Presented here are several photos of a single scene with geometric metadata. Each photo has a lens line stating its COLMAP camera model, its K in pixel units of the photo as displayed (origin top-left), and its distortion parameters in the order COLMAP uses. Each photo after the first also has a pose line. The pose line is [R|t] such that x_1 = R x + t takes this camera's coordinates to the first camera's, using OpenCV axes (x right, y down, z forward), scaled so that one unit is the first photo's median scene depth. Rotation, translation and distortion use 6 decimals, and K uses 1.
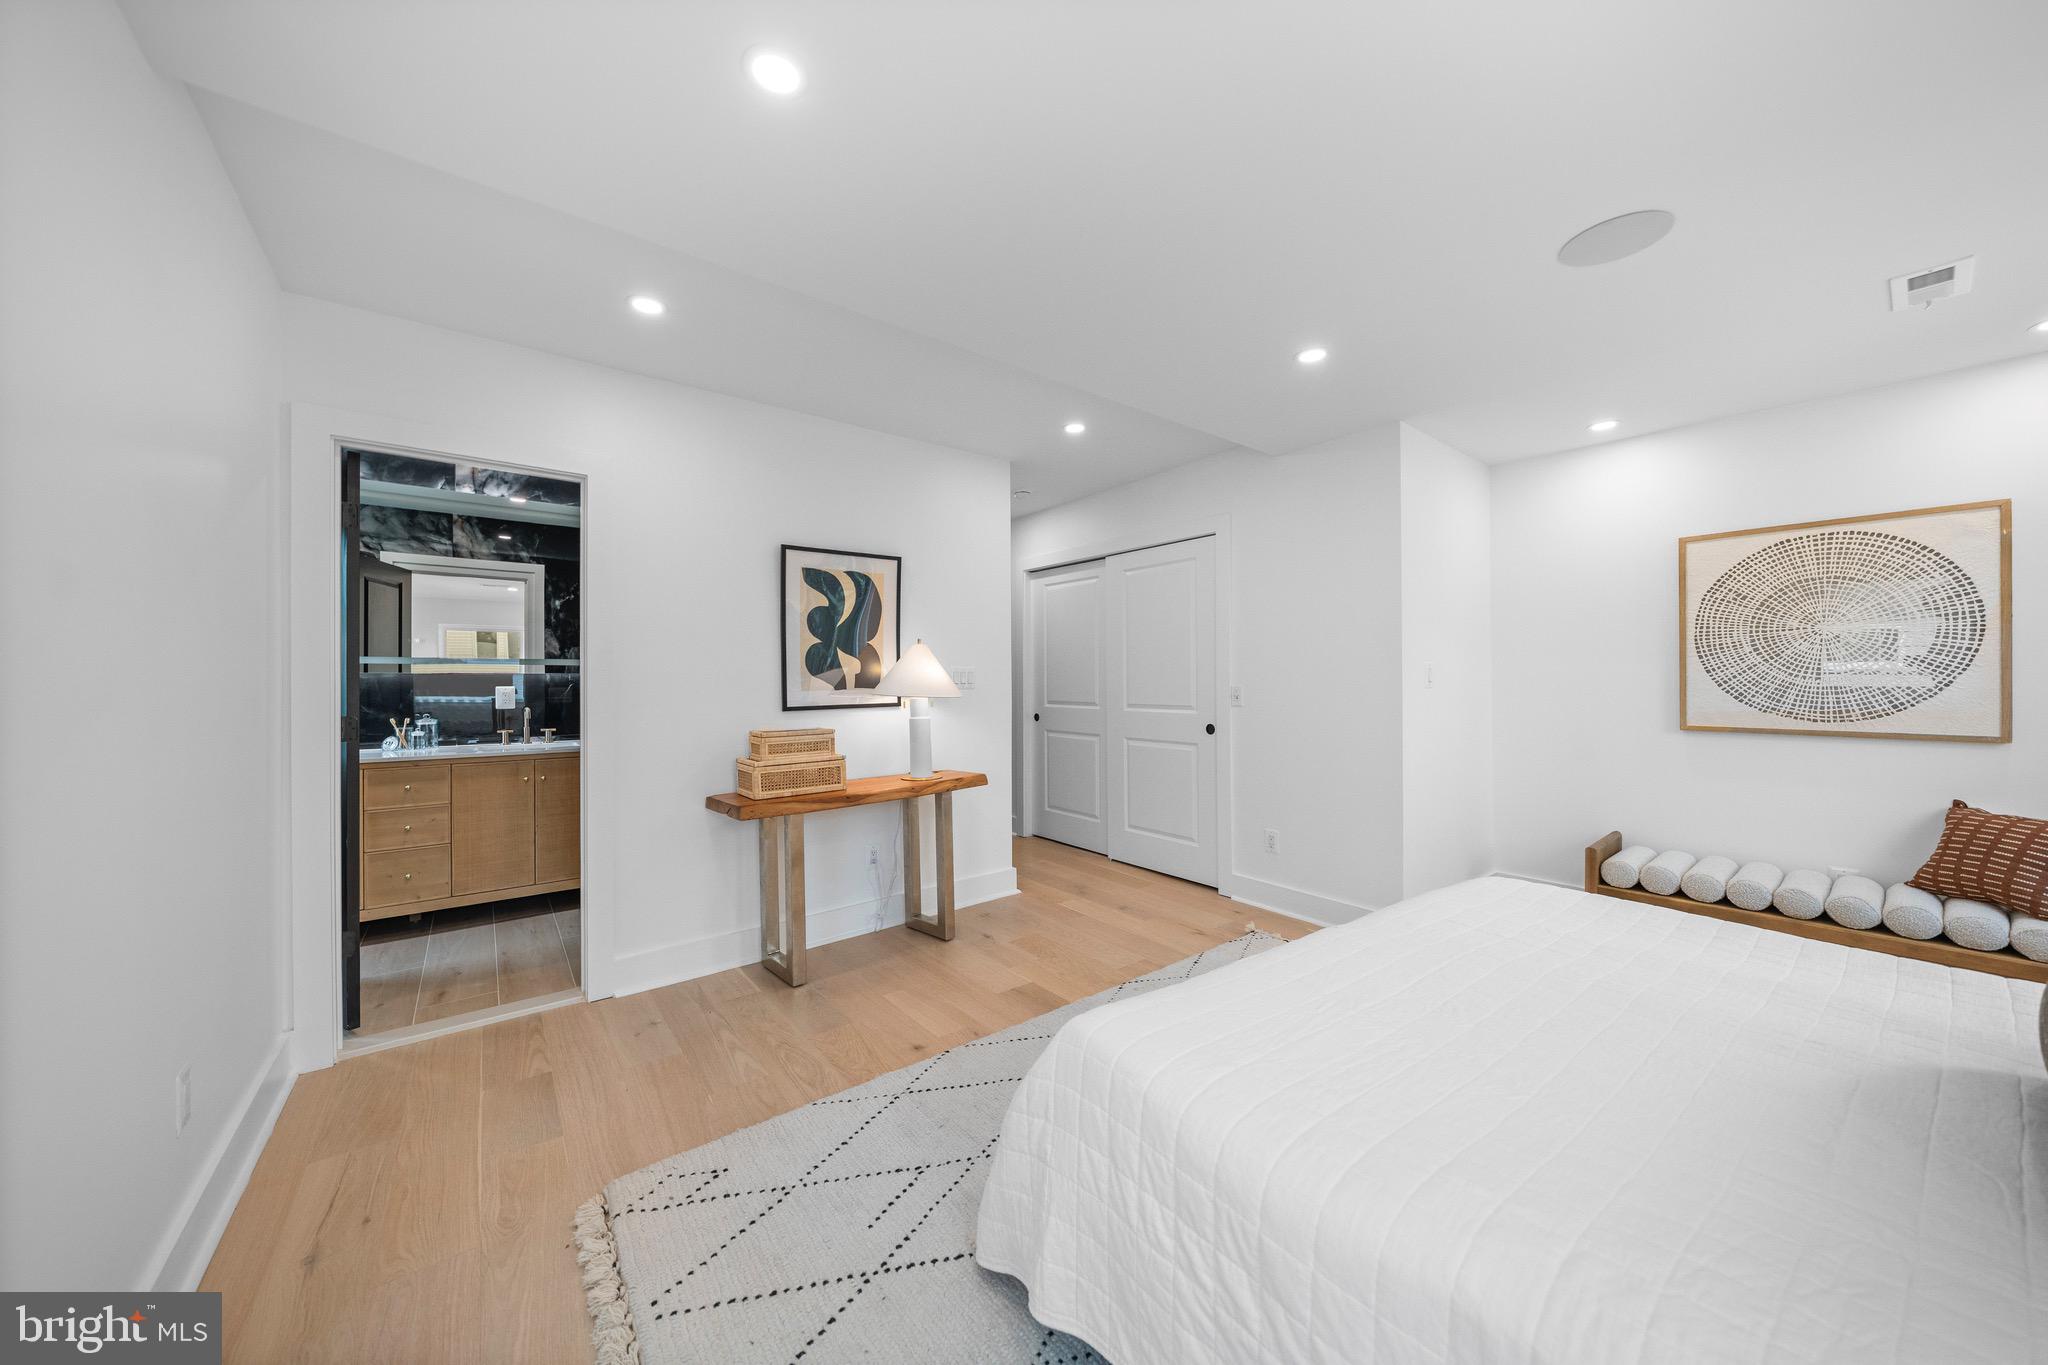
lens RADIAL K [[700.6, 0, 1019.6], [0, 700.6, 677.5], [0, 0, 1]] dist [-0.002016, -0.000168]
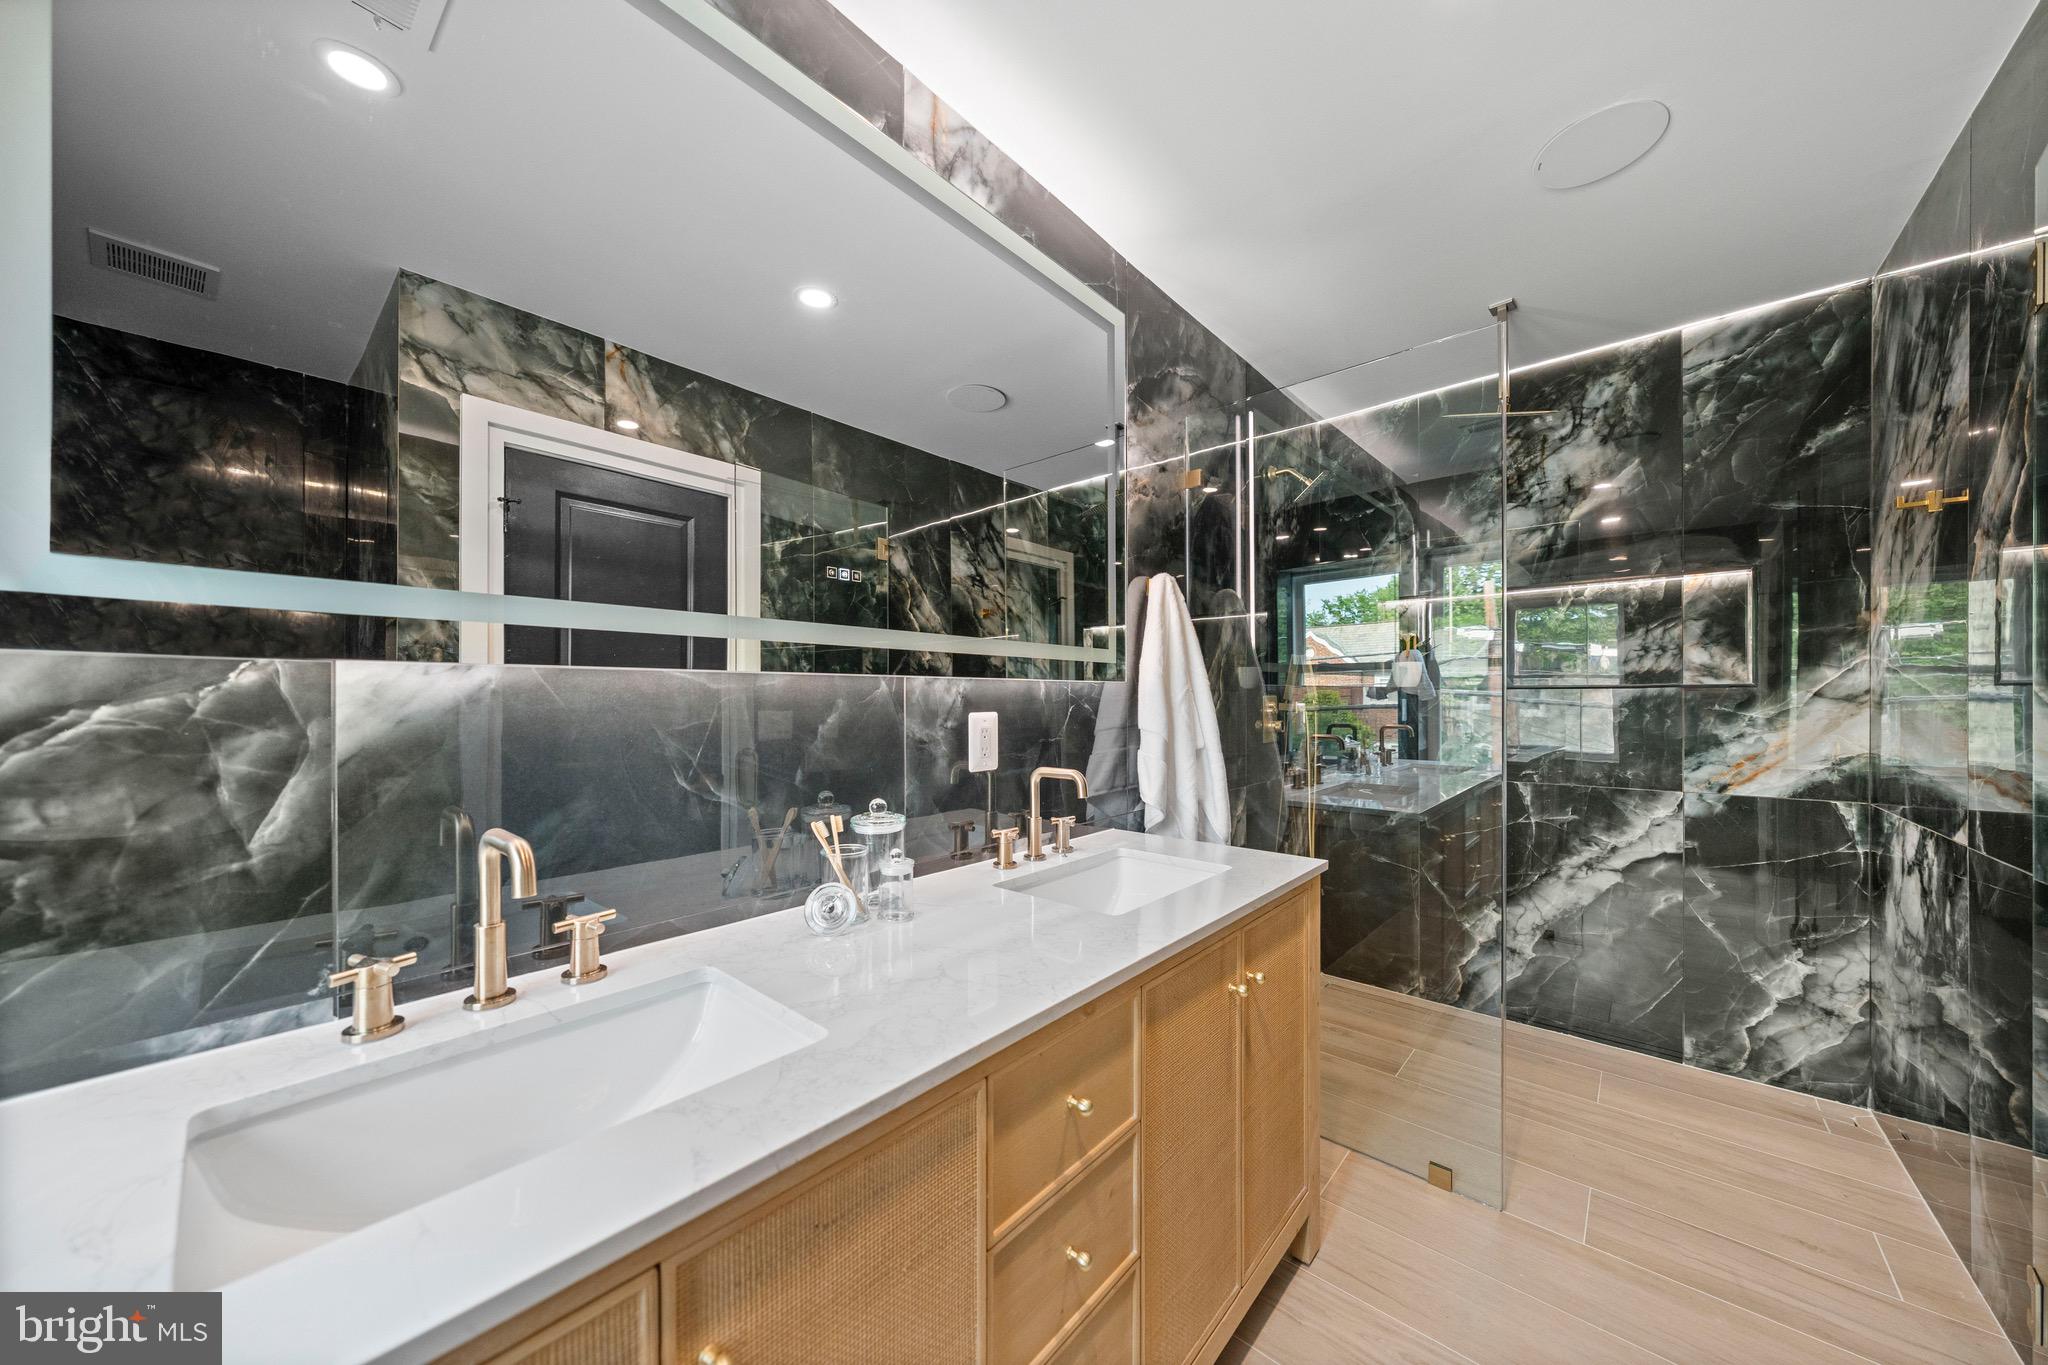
lens RADIAL K [[700.6, 0, 1023.3], [0, 700.6, 694.0], [0, 0, 1]] dist [-0.002016, -0.000168]
pose [[0.984685, -0.002194, 0.174330, -0.627702], [0.002164, 0.999998, 0.000363, 0.002413], [-0.174330, 0.000020, 0.984687, 0.501527]]
